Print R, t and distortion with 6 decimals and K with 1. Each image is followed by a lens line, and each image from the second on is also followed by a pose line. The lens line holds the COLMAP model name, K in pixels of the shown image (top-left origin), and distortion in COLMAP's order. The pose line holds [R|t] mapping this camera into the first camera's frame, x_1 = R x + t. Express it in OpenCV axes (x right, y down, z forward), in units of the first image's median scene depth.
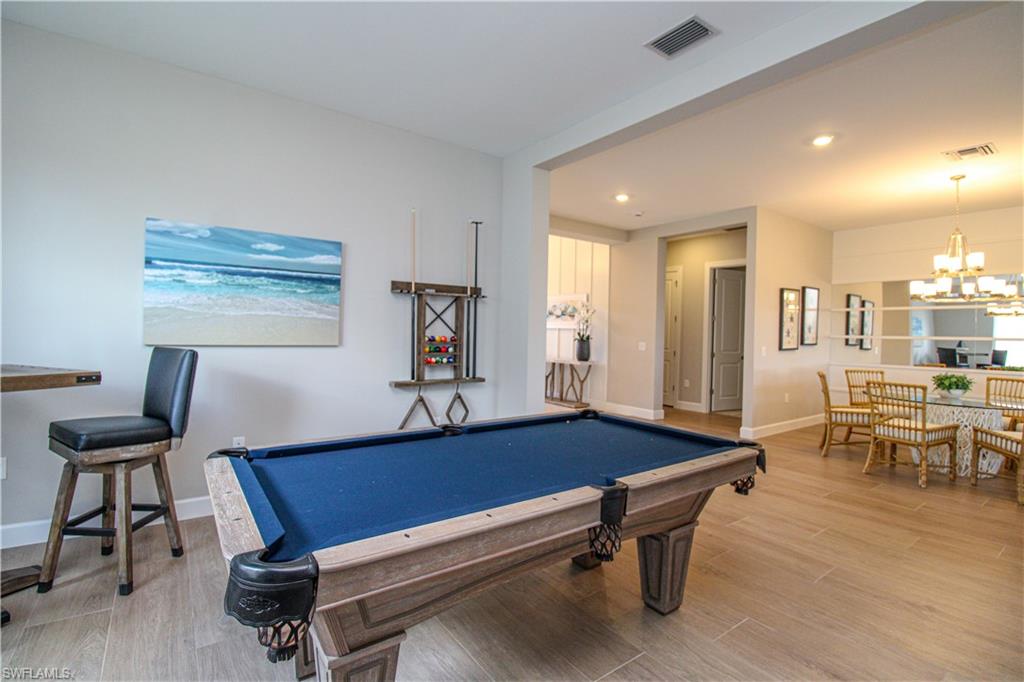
lens RADIAL K [[479.6, 0, 512.3], [0, 479.6, 339.5], [0, 0, 1]] dist [-0.034116, -0.001209]
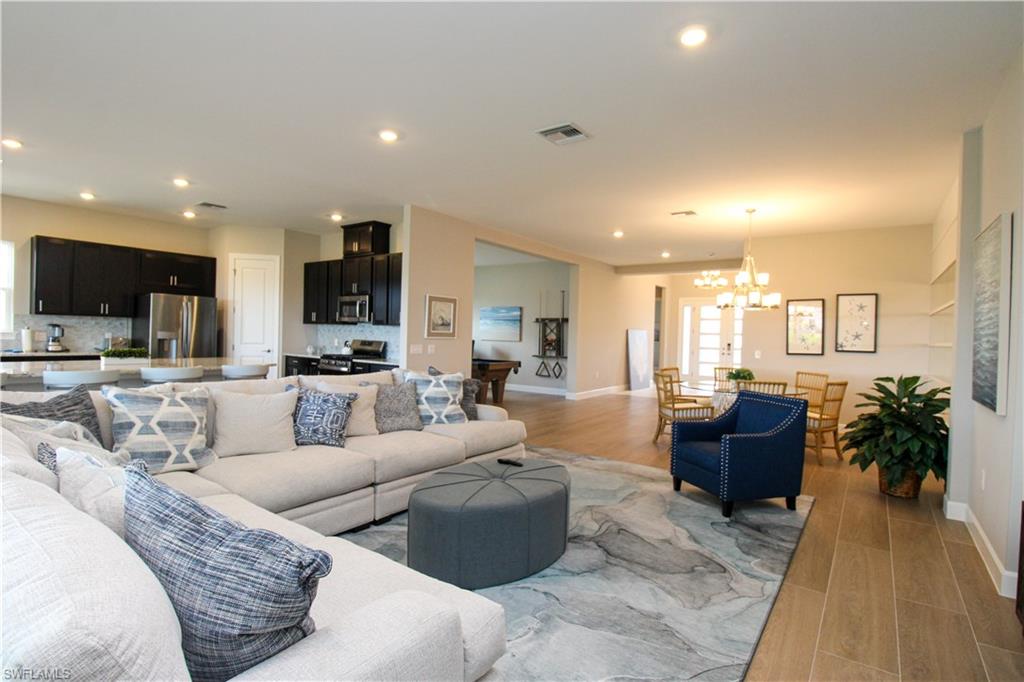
lens RADIAL K [[479.6, 0, 512.0], [0, 479.6, 337.7], [0, 0, 1]] dist [-0.034116, -0.001209]
pose [[0.337718, -0.003350, -0.941241, 2.212565], [-0.034351, 0.999284, -0.015881, 0.036163], [0.940620, 0.037696, 0.337362, -0.063843]]
